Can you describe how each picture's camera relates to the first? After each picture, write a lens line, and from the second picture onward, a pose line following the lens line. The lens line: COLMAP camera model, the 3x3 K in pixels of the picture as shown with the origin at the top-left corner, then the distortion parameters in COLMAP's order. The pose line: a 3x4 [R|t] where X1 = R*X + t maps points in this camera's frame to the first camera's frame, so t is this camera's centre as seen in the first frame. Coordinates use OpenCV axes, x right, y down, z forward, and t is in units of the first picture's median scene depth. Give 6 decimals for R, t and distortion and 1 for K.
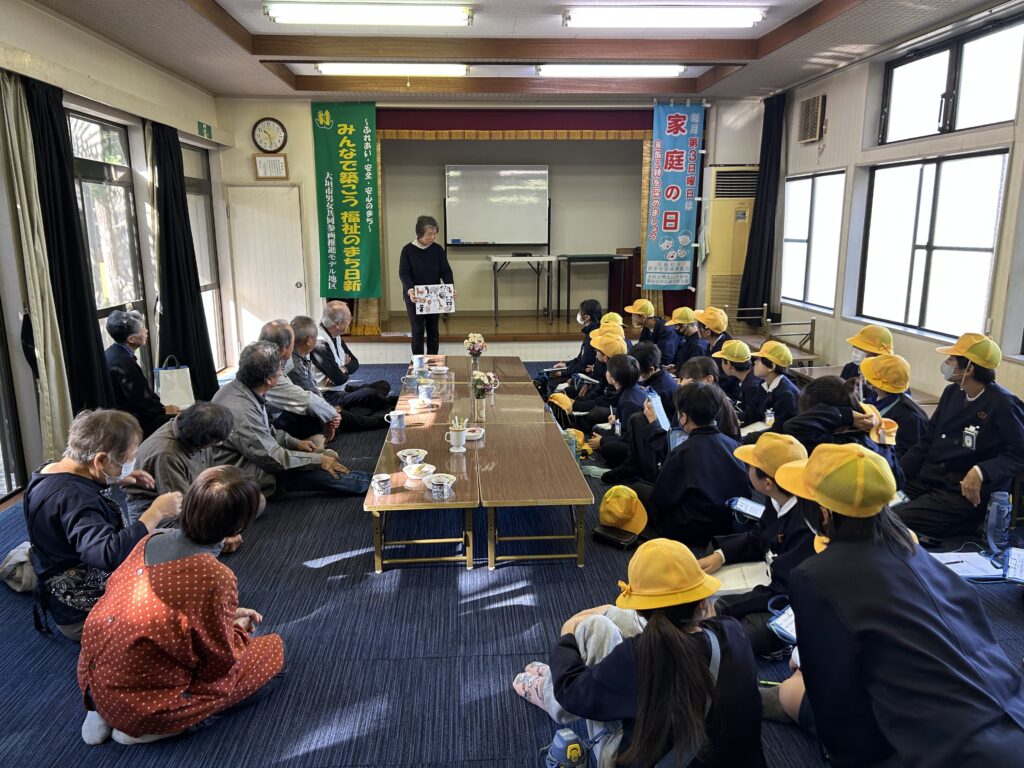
lens RADIAL K [[772.0, 0, 507.3], [0, 772.0, 388.0], [0, 0, 1]] dist [0.044099, -0.047309]
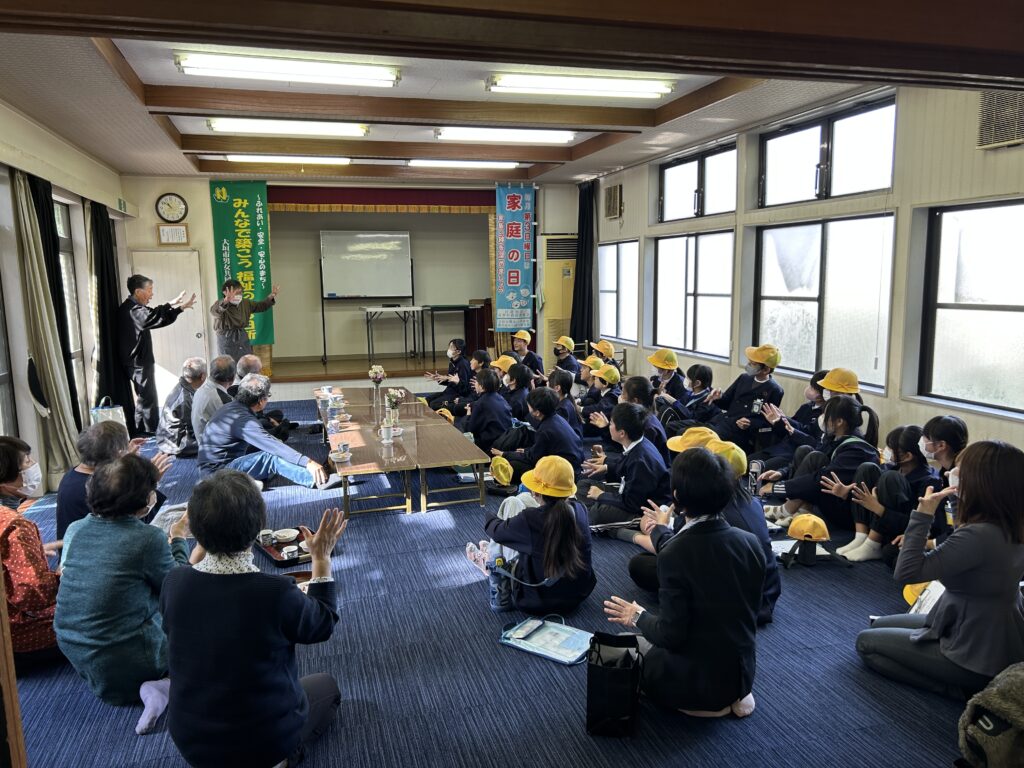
lens RADIAL K [[772.0, 0, 510.4], [0, 772.0, 386.6], [0, 0, 1]] dist [0.044099, -0.047309]
pose [[0.976780, -0.040869, 0.210310, -0.066256], [0.055244, 0.996488, -0.062931, 0.040529], [-0.207000, 0.073088, 0.975607, -0.211816]]
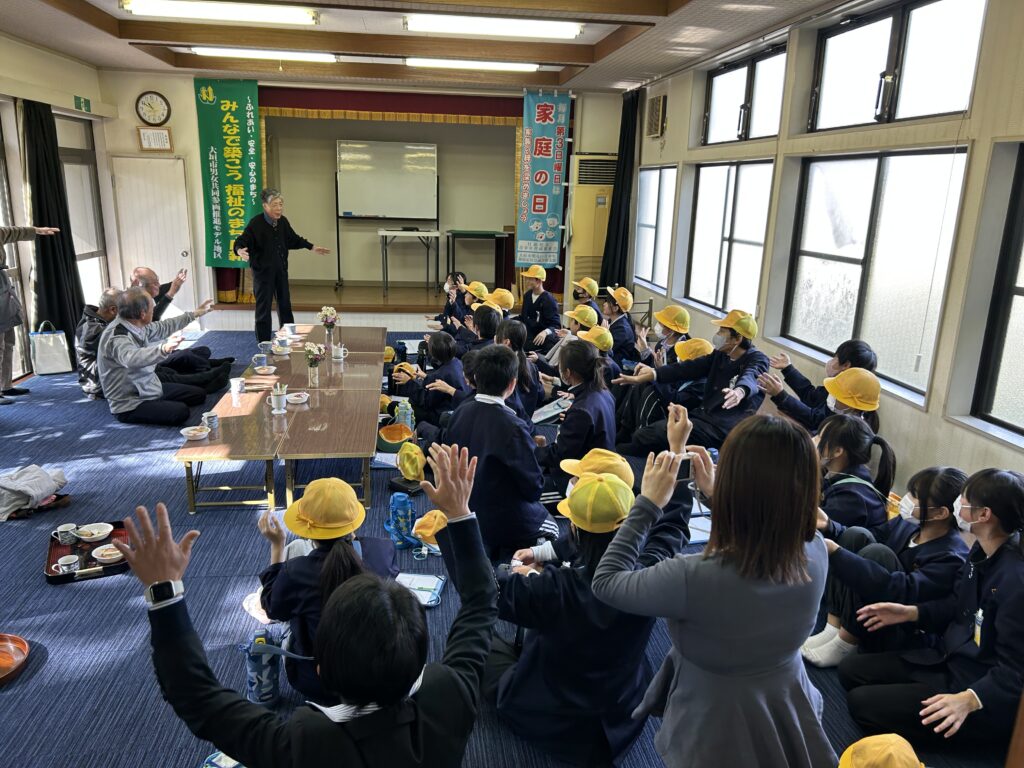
lens RADIAL K [[772.0, 0, 507.8], [0, 772.0, 388.0], [0, 0, 1]] dist [0.044099, -0.047309]
pose [[0.997559, 0.014341, 0.068347, 0.099092], [-0.017347, 0.998899, 0.043595, -0.005613], [-0.067646, -0.044674, 0.996709, -0.085157]]
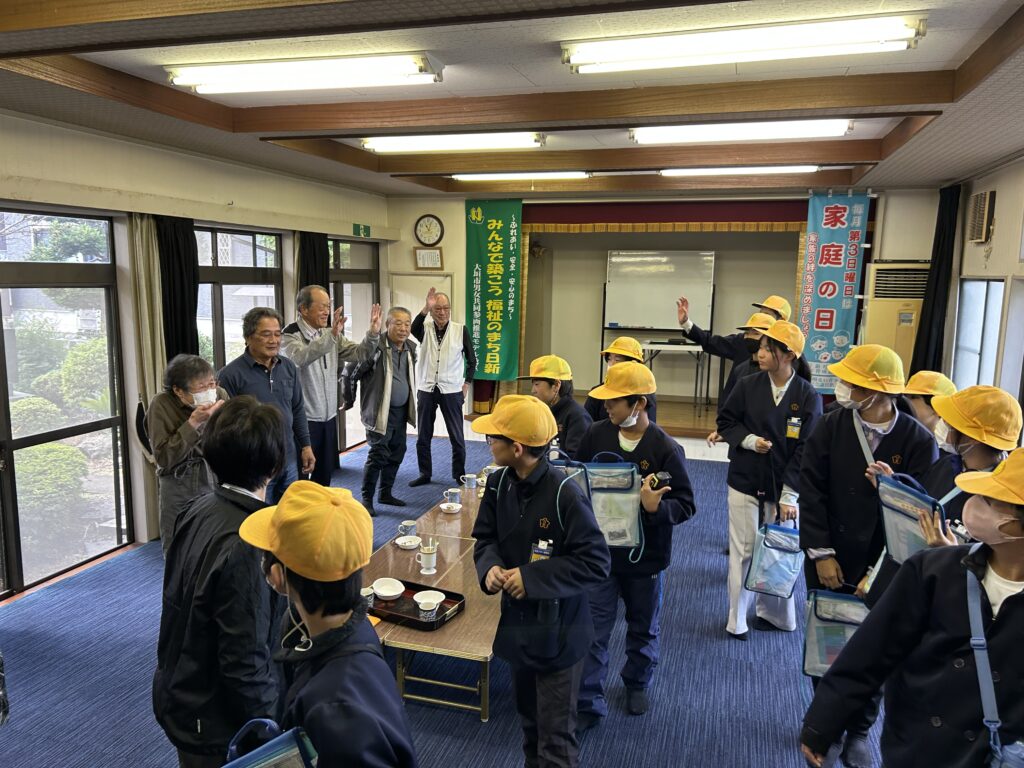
lens RADIAL K [[772.0, 0, 506.7], [0, 772.0, 388.2], [0, 0, 1]] dist [0.044099, -0.047309]
pose [[0.938913, 0.068378, -0.337292, 0.178028], [-0.089418, 0.994874, -0.047225, -0.060217], [0.332334, 0.074500, 0.940215, 0.024039]]
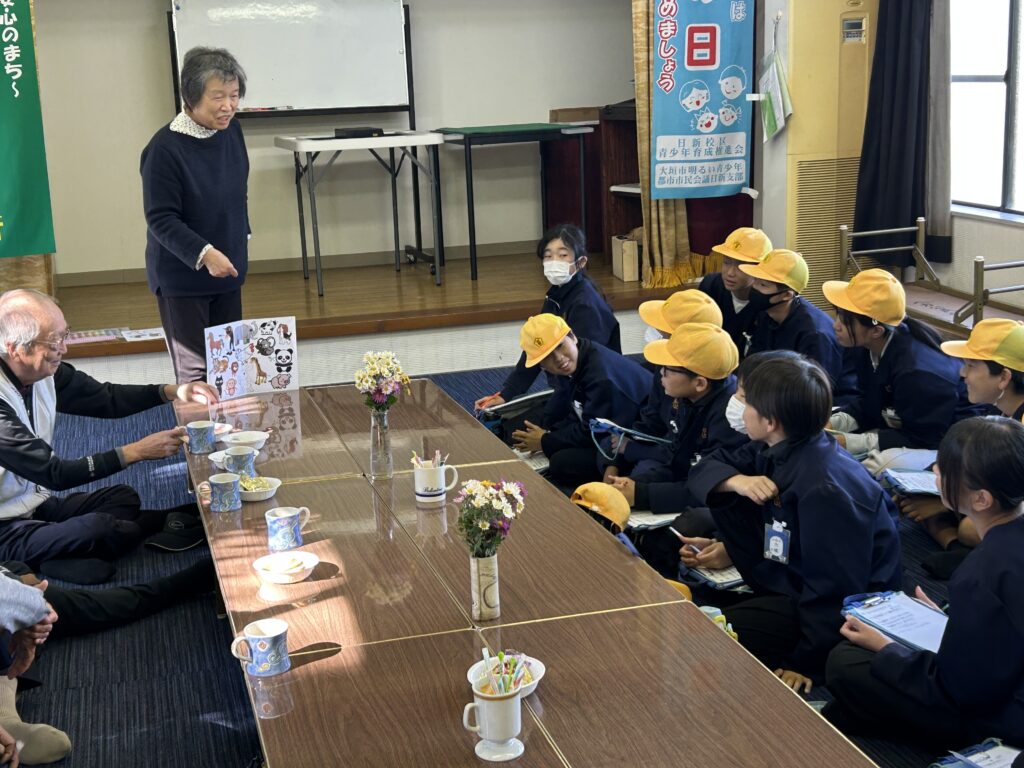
lens RADIAL K [[1453.5, 0, 488.4], [0, 1453.5, 384.0], [0, 0, 1]] dist [0.054752, 0.000000]
pose [[0.980900, -0.077545, 0.178385, -0.082144], [0.075595, 0.996981, 0.017715, -0.043450], [-0.179220, -0.003892, 0.983801, 0.182875]]
